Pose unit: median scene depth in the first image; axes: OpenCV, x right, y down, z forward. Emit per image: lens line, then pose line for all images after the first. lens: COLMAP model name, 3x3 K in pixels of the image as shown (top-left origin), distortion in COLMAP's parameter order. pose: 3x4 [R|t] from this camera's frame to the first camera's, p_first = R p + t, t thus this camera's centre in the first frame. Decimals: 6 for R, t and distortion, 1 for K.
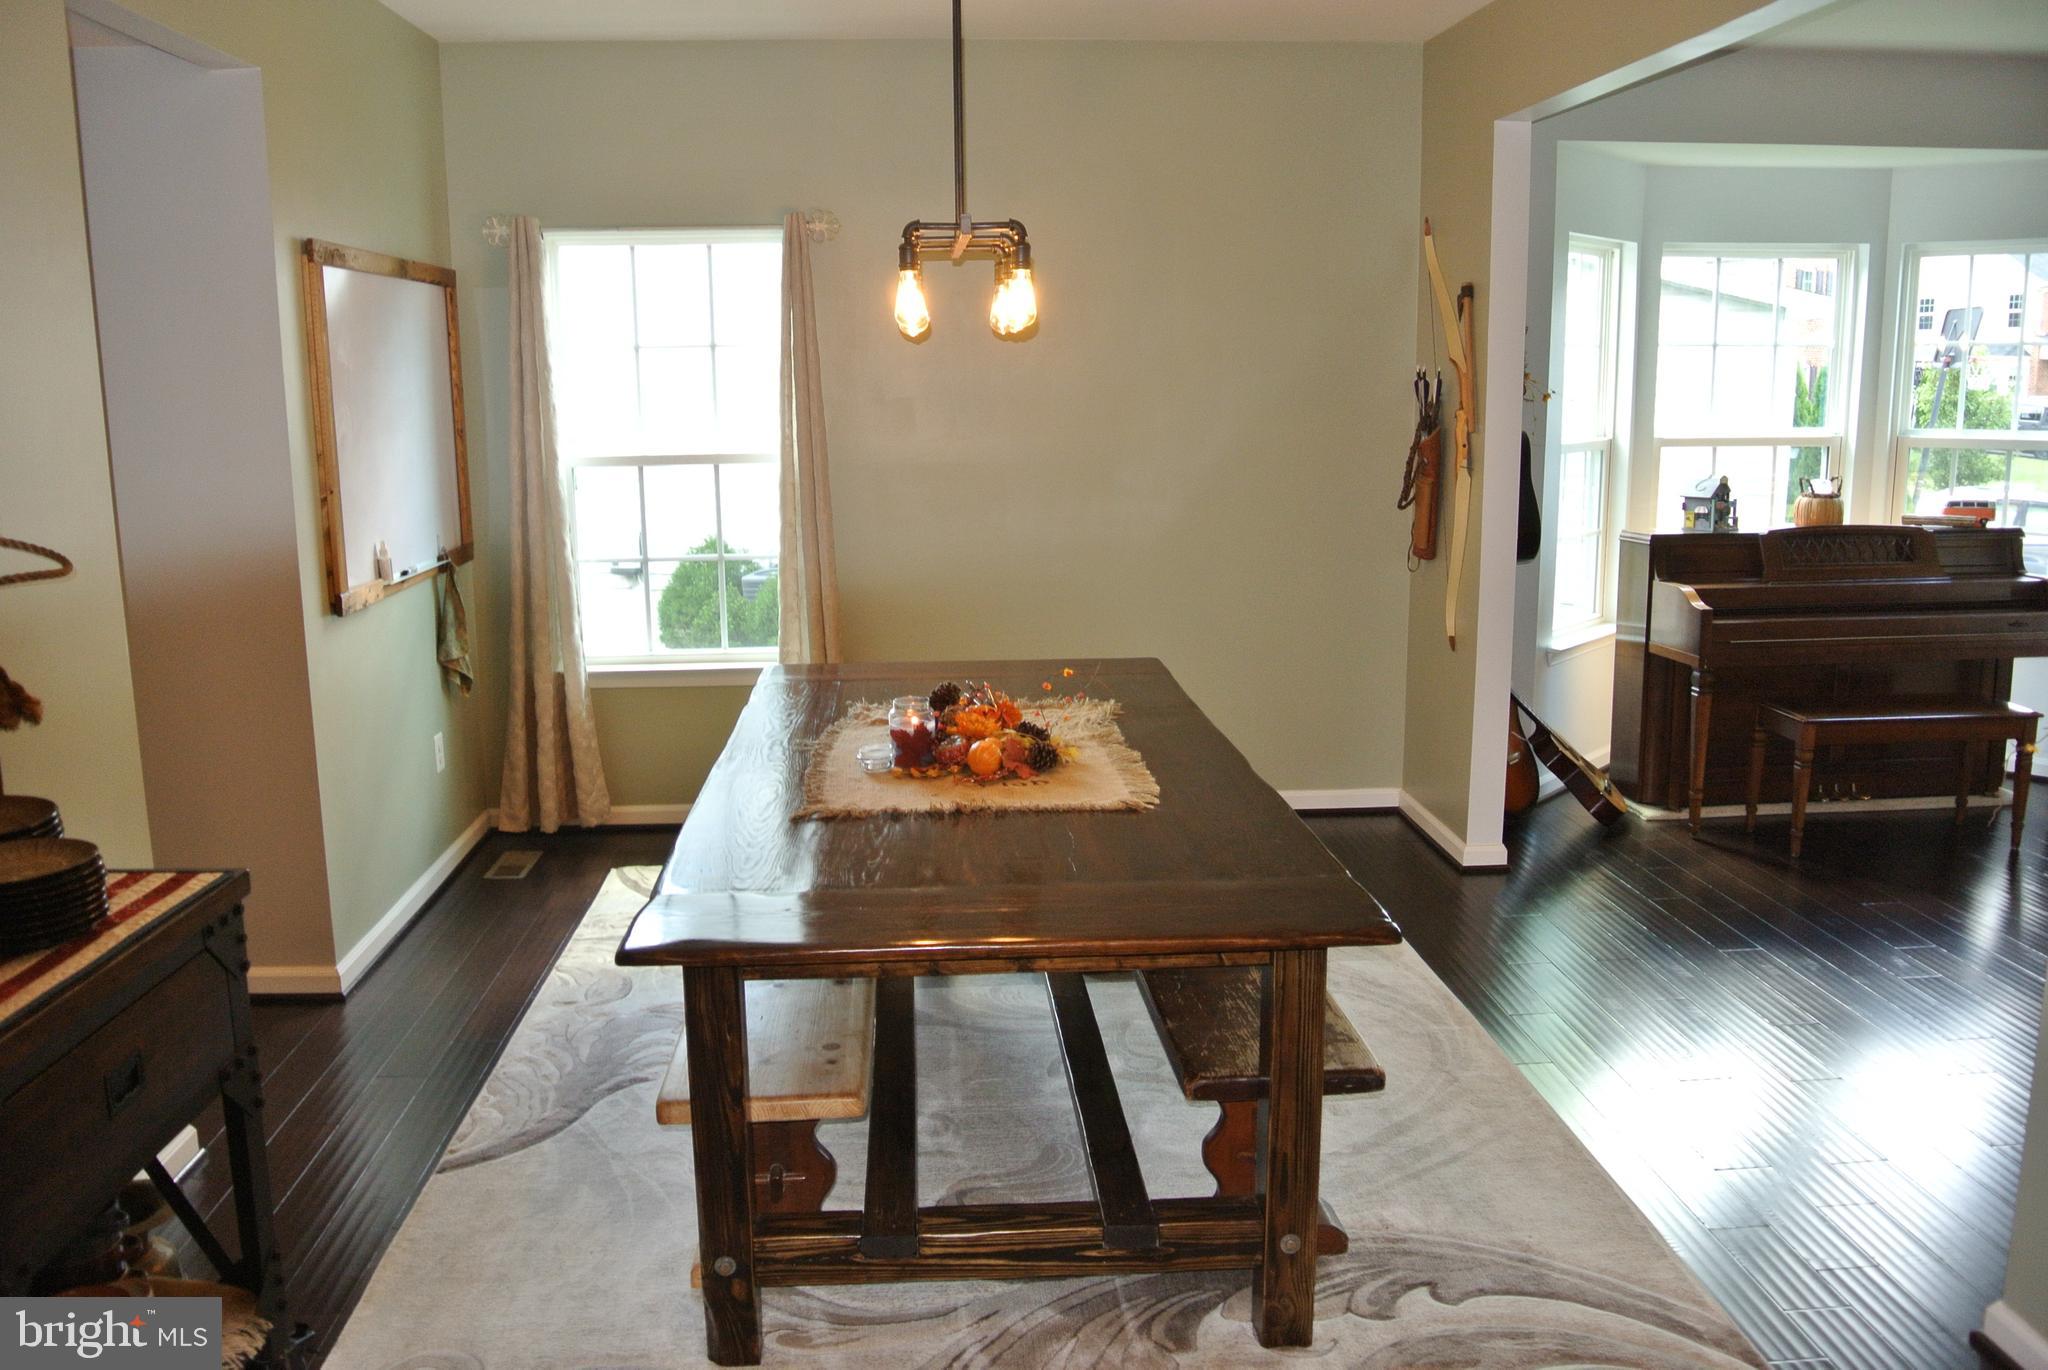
lens RADIAL K [[1585.2, 0, 1007.7], [0, 1585.2, 668.2], [0, 0, 1]] dist [-0.086972, 0.037880]
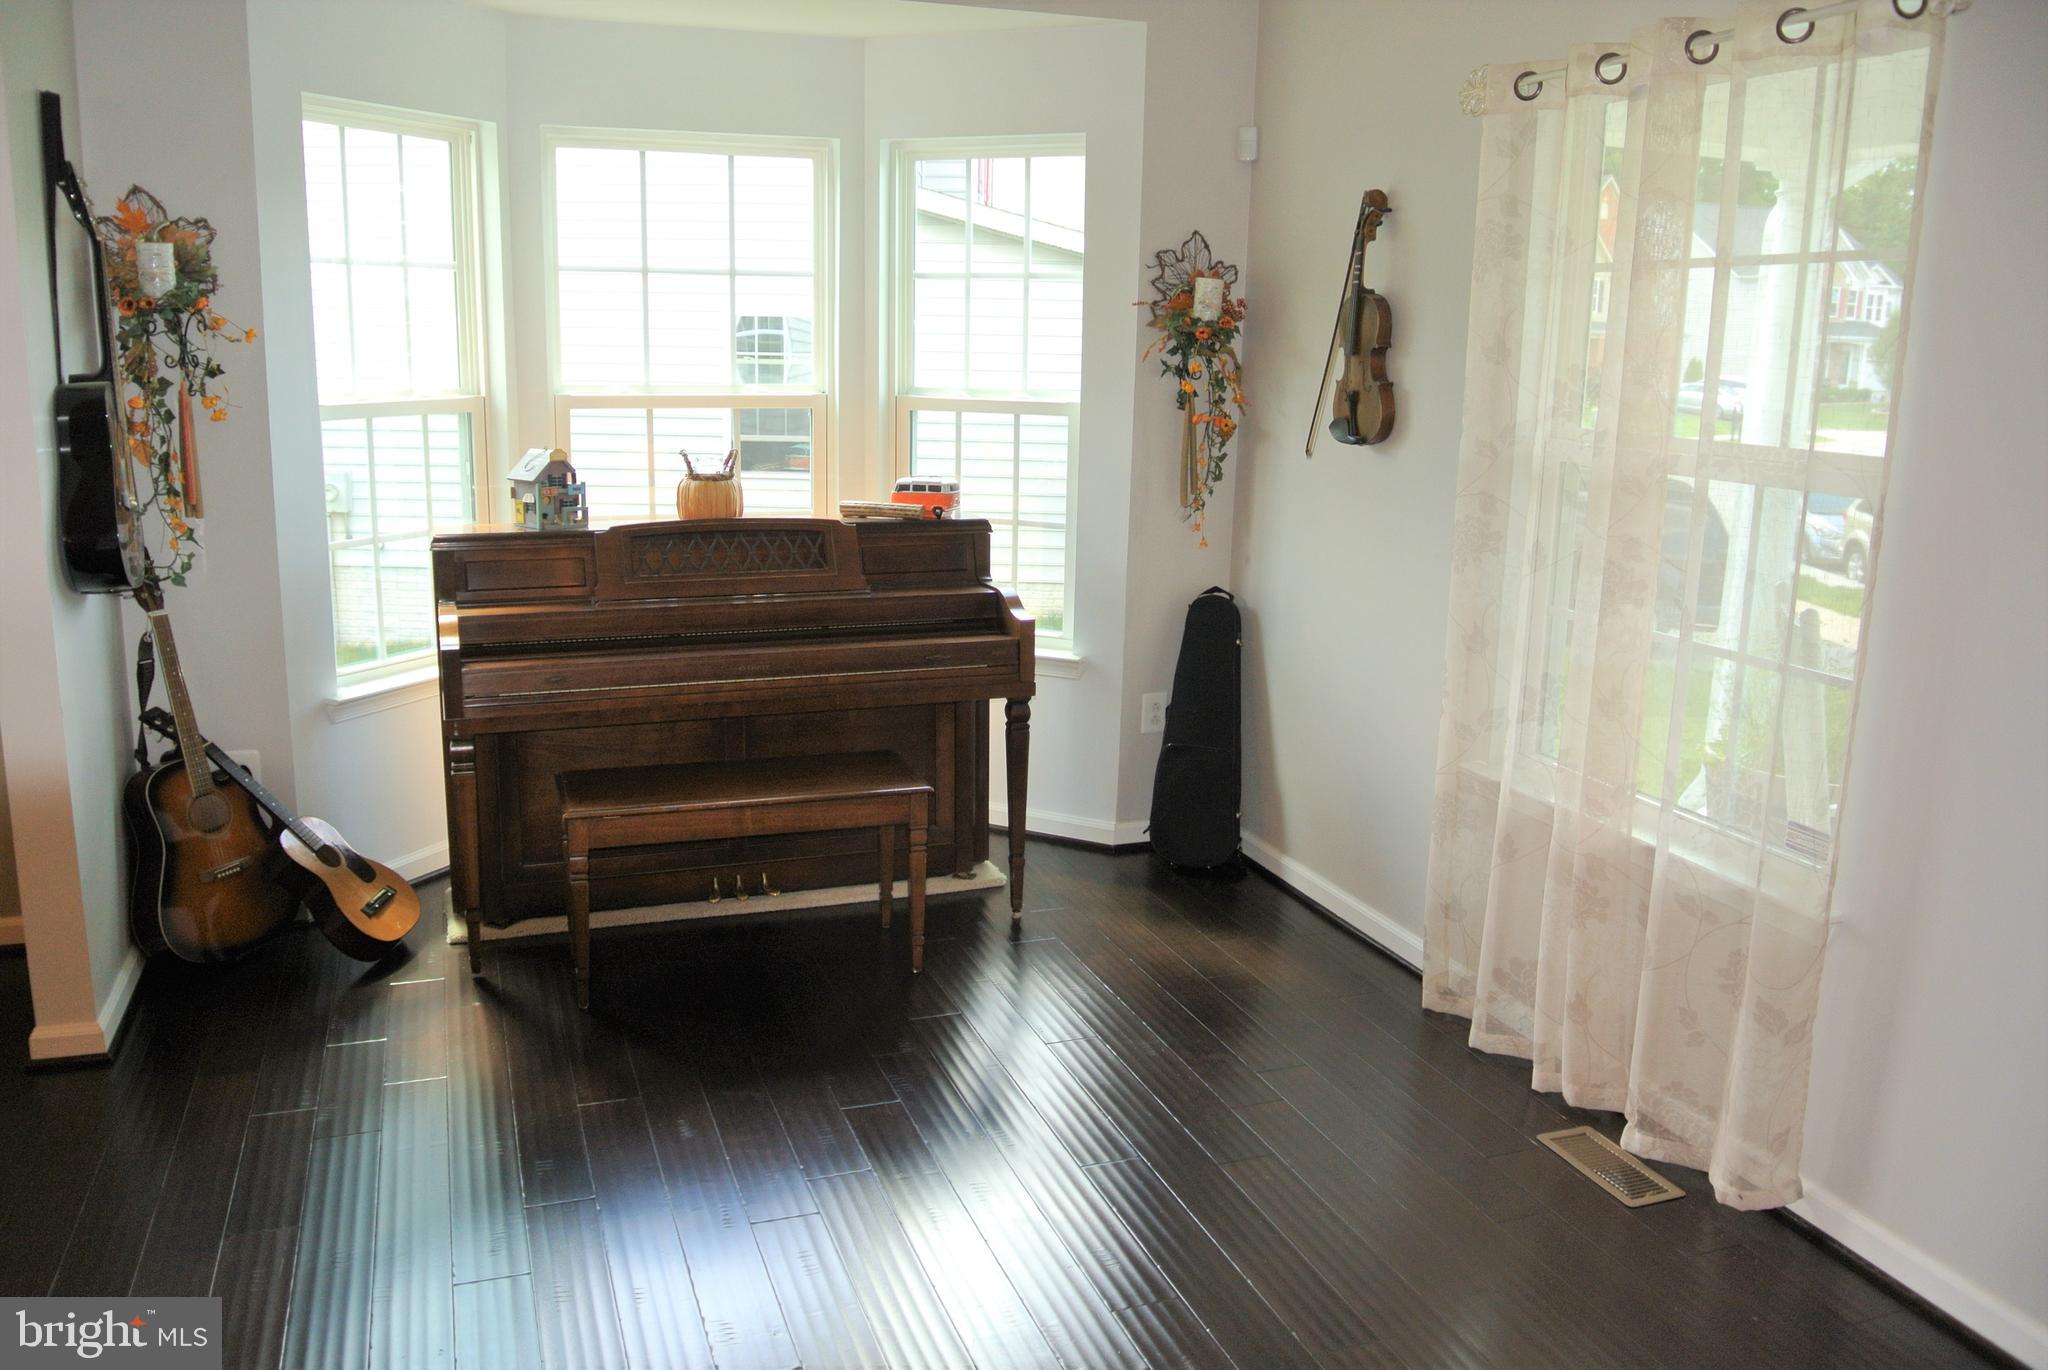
lens RADIAL K [[1585.2, 0, 1028.4], [0, 1585.2, 671.6], [0, 0, 1]] dist [-0.086972, 0.037880]
pose [[0.965290, -0.024925, 0.259990, 0.478920], [0.017150, 0.999336, 0.032133, -0.041996], [-0.260618, -0.026559, 0.965077, 0.250666]]
